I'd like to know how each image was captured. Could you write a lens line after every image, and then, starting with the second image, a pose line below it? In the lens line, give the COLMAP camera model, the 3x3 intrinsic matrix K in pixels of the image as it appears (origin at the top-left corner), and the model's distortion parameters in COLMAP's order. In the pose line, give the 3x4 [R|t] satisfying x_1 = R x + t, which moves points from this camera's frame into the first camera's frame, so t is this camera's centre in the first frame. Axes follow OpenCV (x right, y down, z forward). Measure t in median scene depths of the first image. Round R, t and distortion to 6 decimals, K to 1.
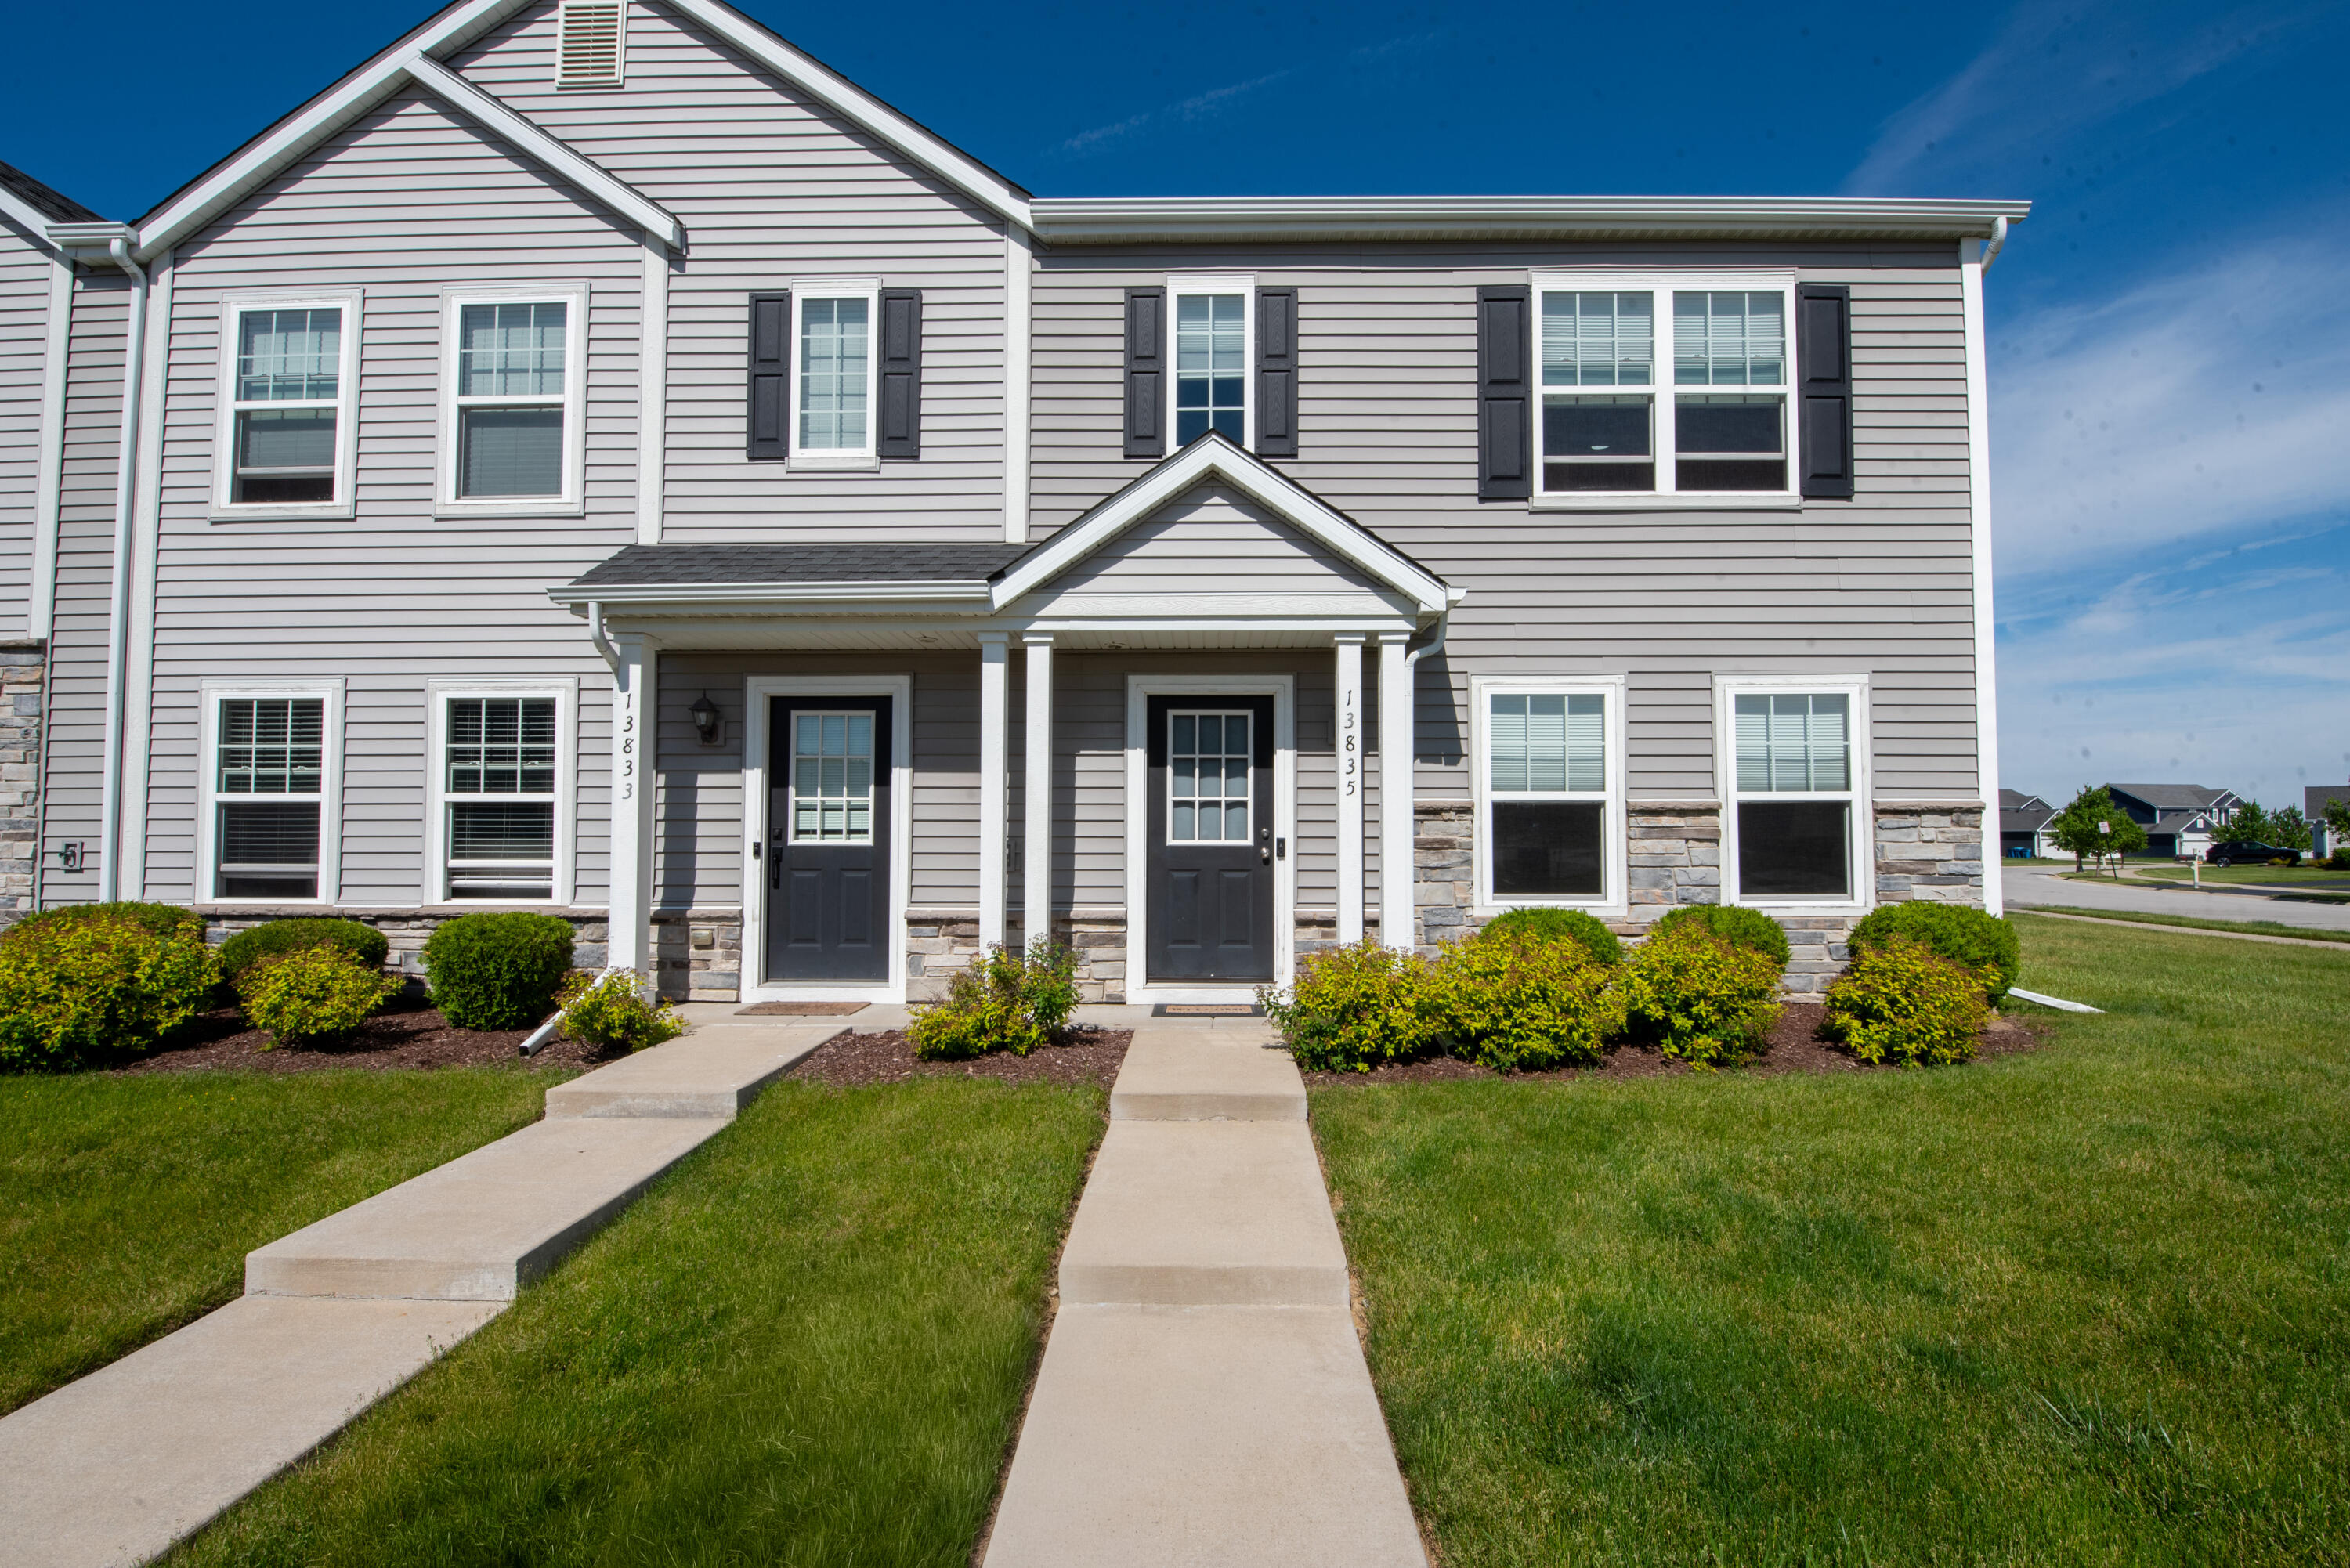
lens RADIAL K [[1038.8, 0, 1171.3], [0, 1038.8, 790.4], [0, 0, 1]] dist [-0.005884, -0.007233]
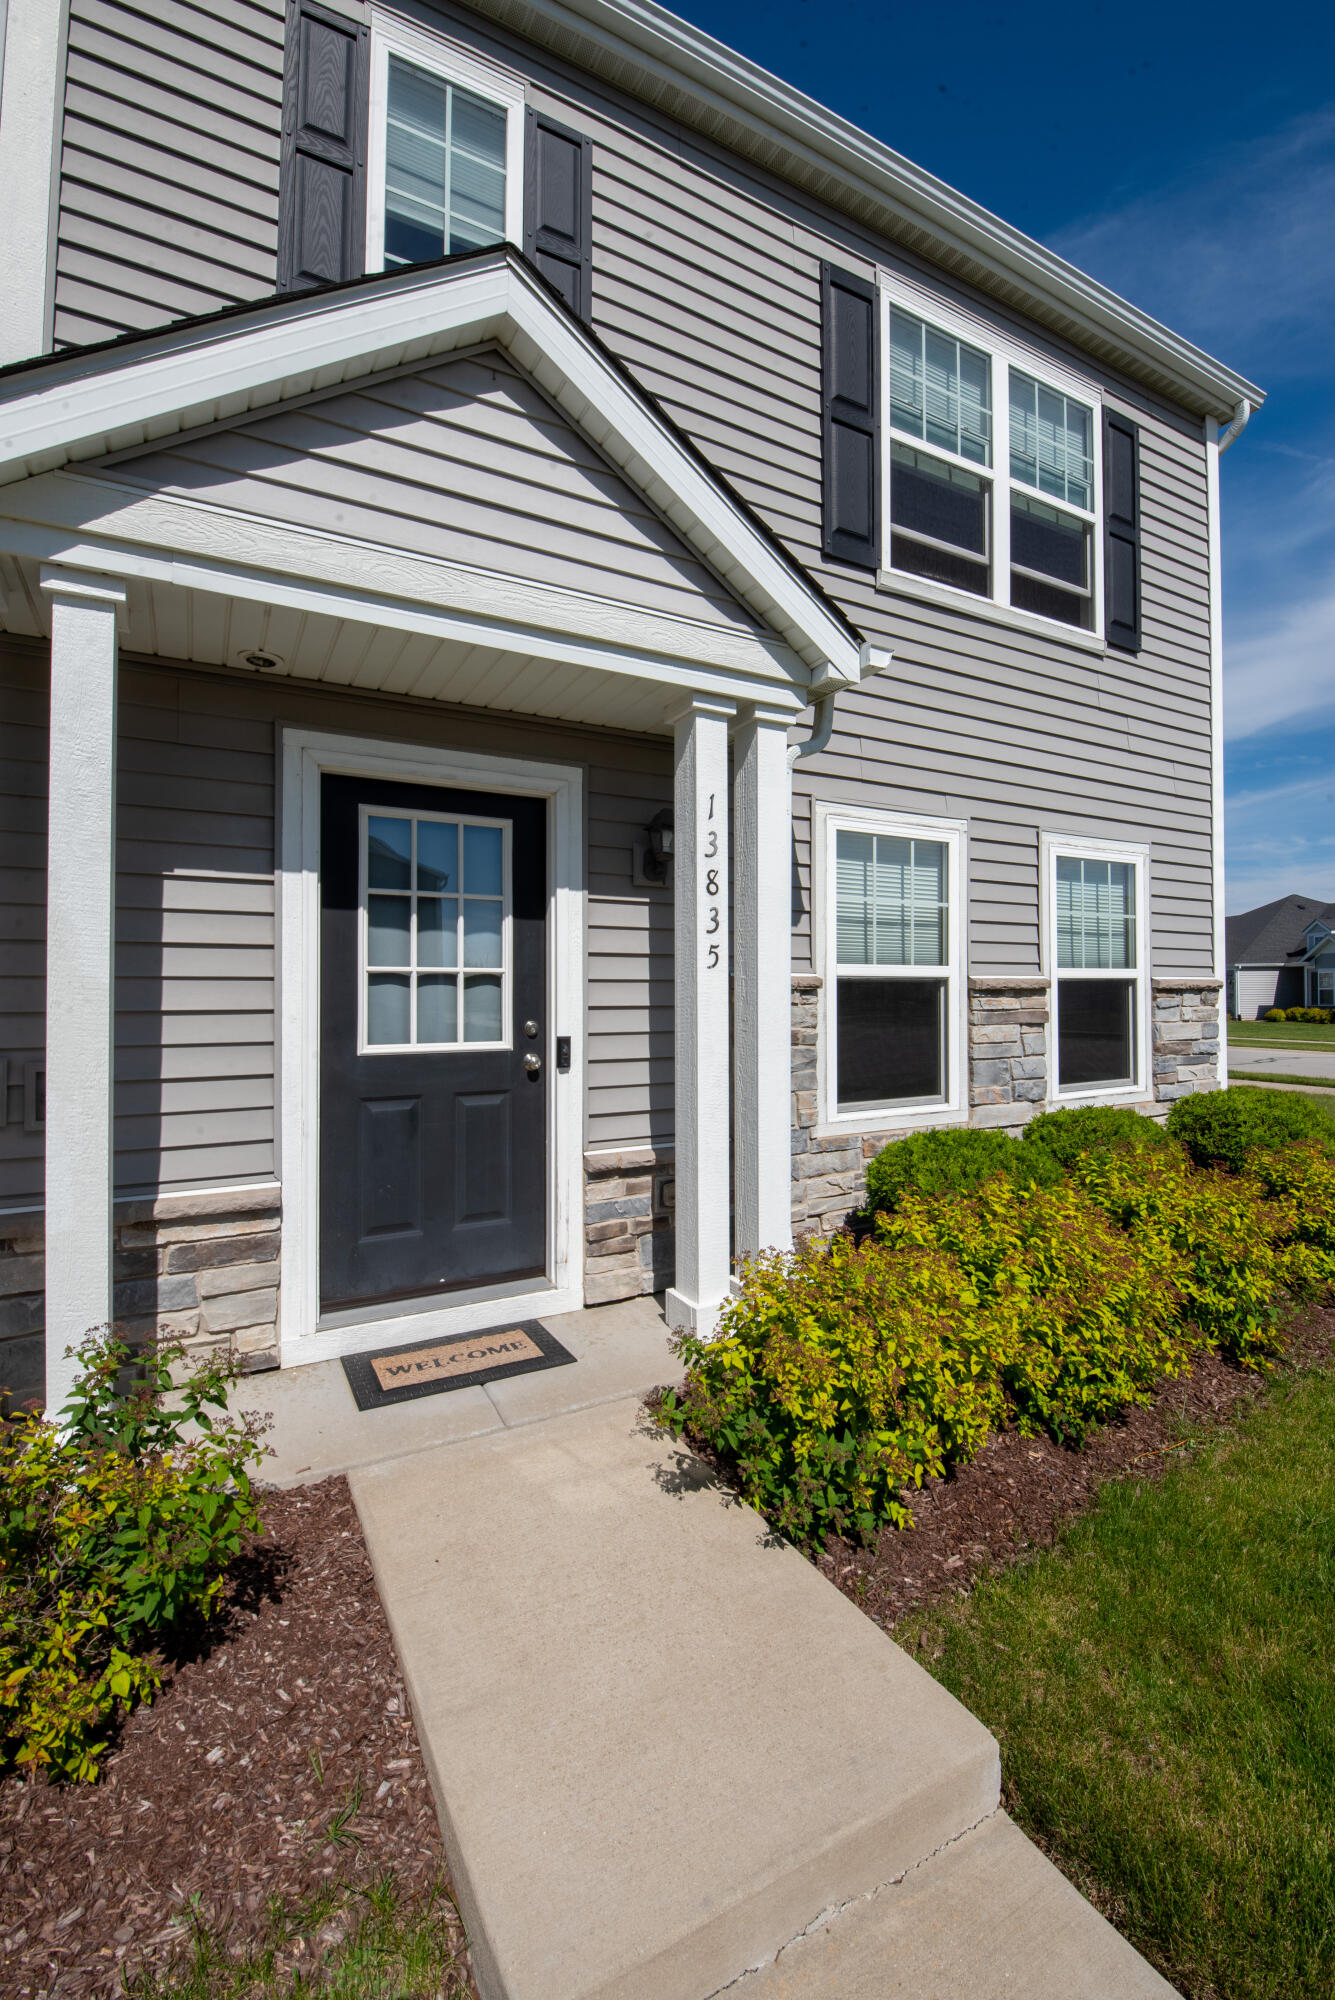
lens RADIAL K [[884.1, 0, 704.0], [0, 884.1, 980.3], [0, 0, 1]] dist [-0.005884, -0.007233]
pose [[0.850394, 0.003640, 0.526133, -0.093718], [-0.014674, 0.999751, 0.016800, 0.003617], [-0.525941, -0.022007, 0.850236, 0.518538]]
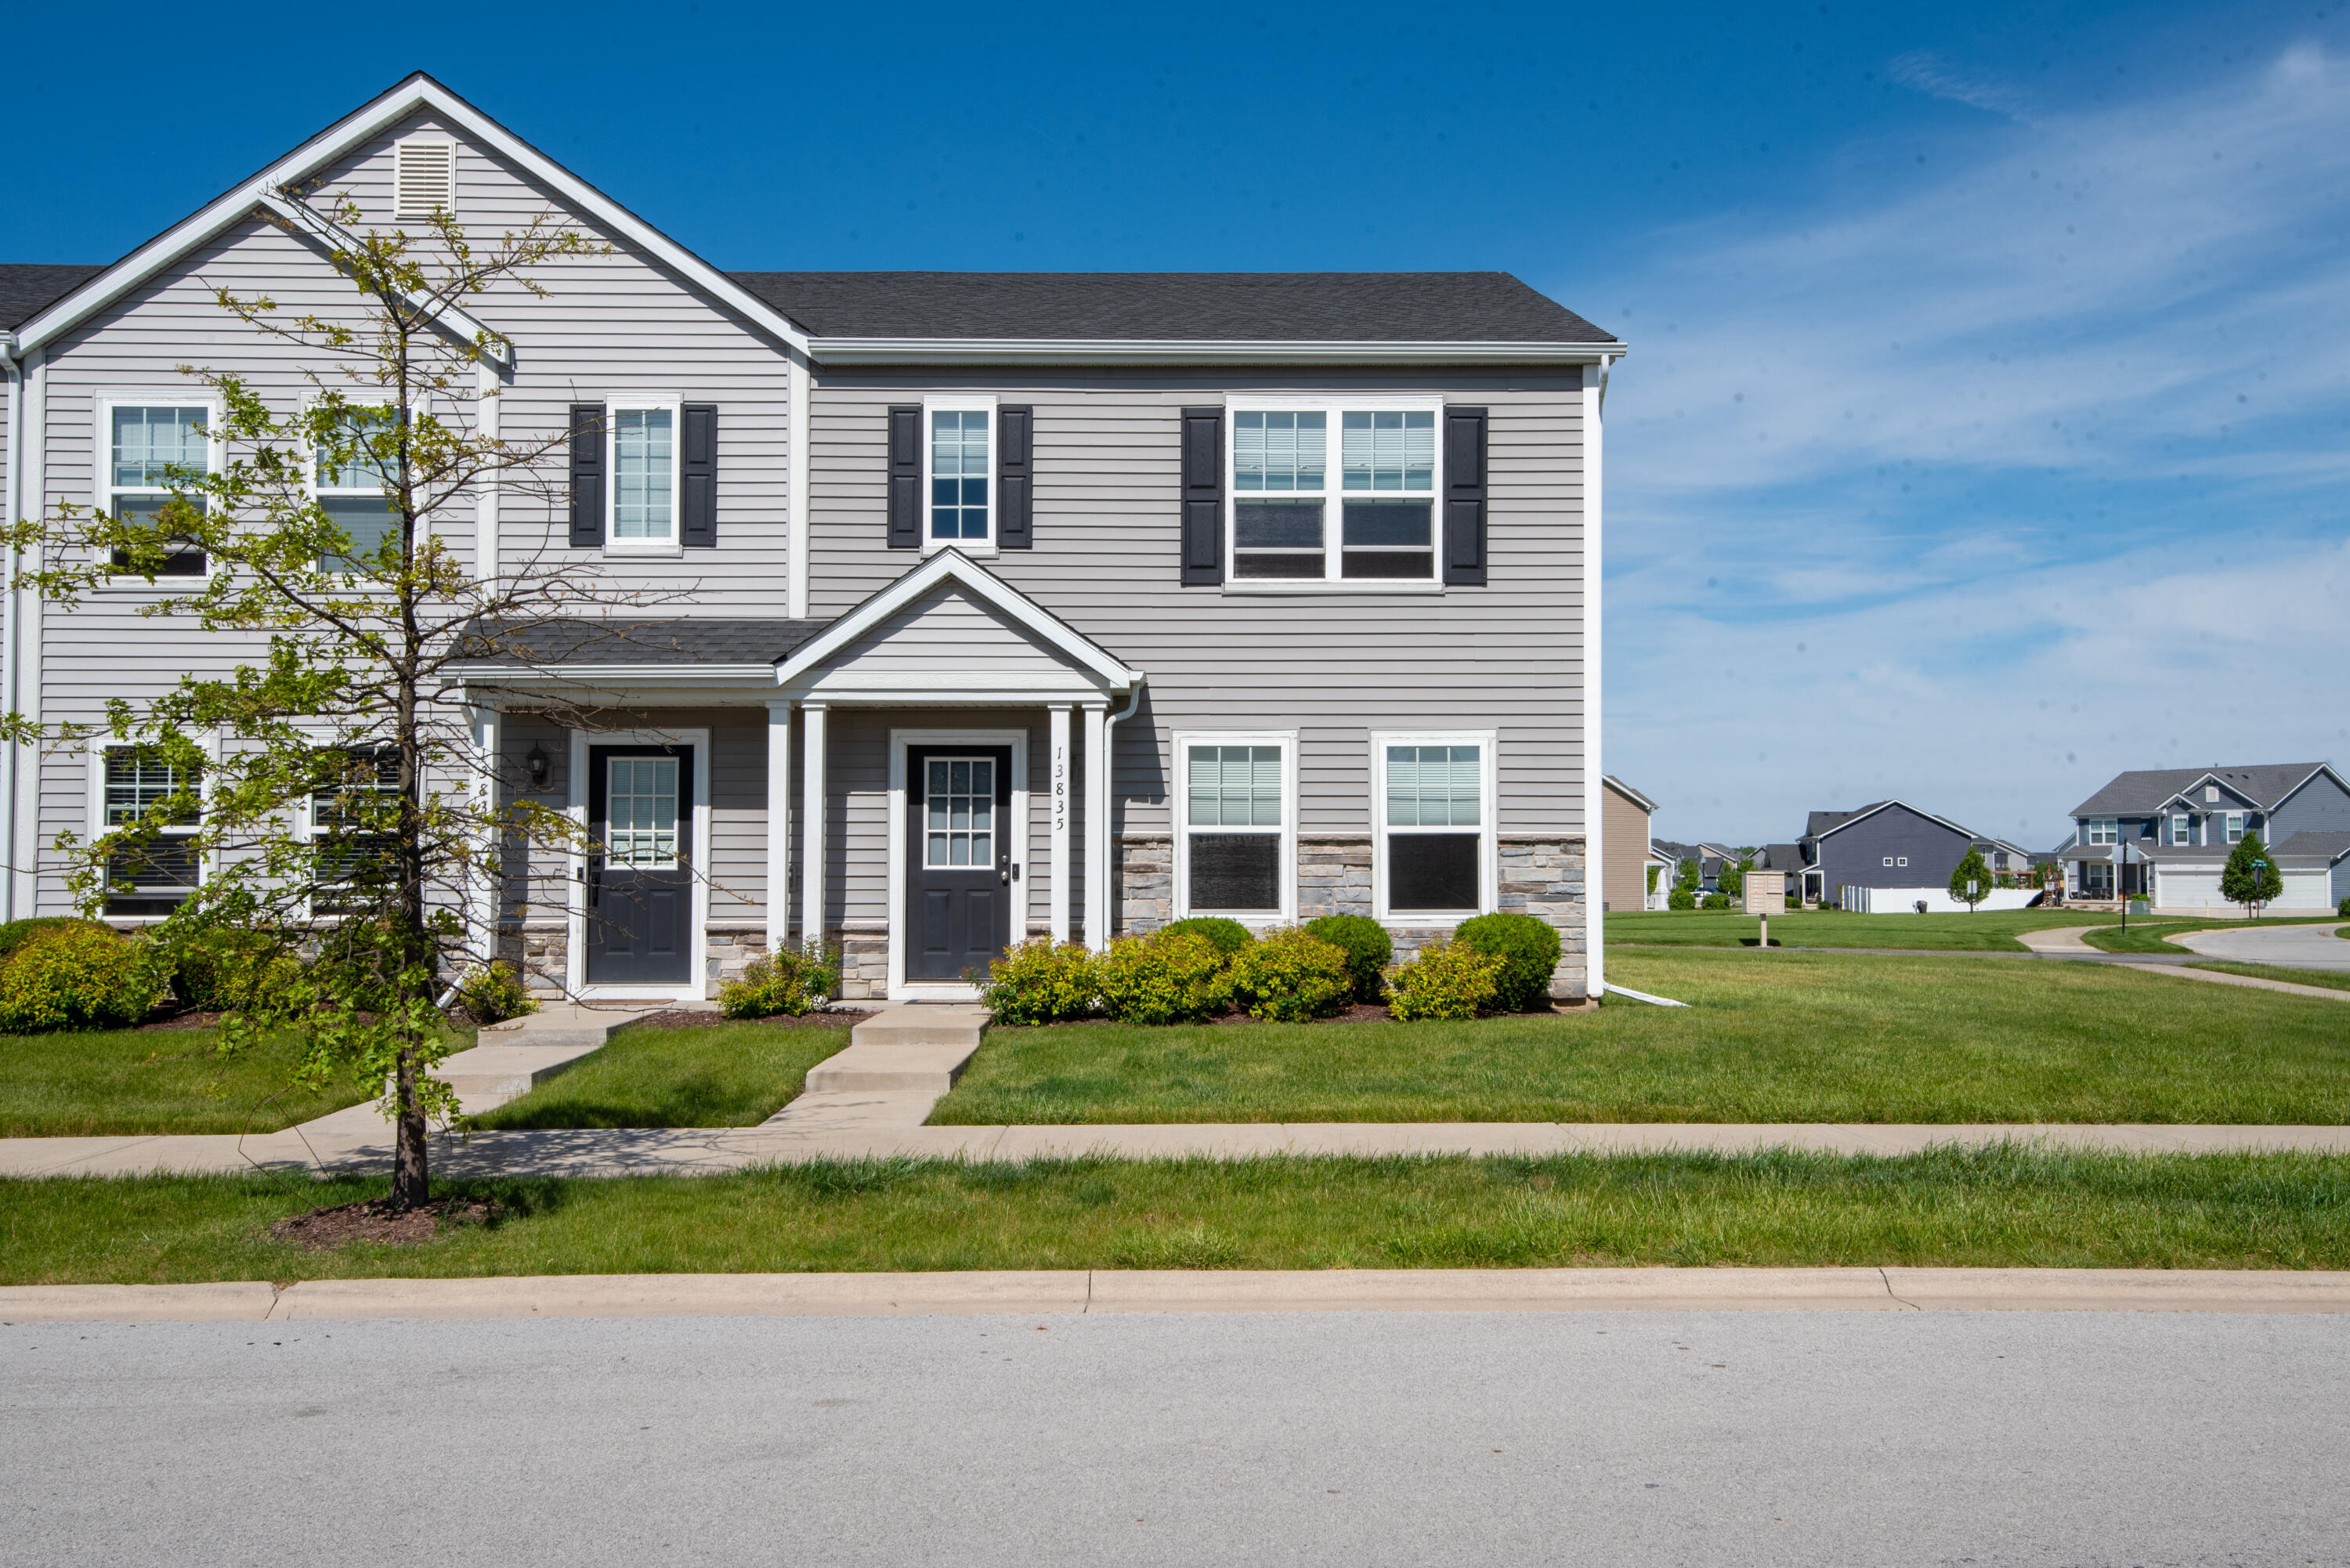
lens RADIAL K [[1927.9, 0, 1171.6], [0, 1927.9, 791.6], [0, 0, 1]] dist [0.033103, 0.015365]
pose [[0.999706, 0.000641, 0.024219, 0.231589], [-0.000742, 0.999991, 0.004164, -0.047658], [-0.024216, -0.004181, 0.999698, -1.256669]]
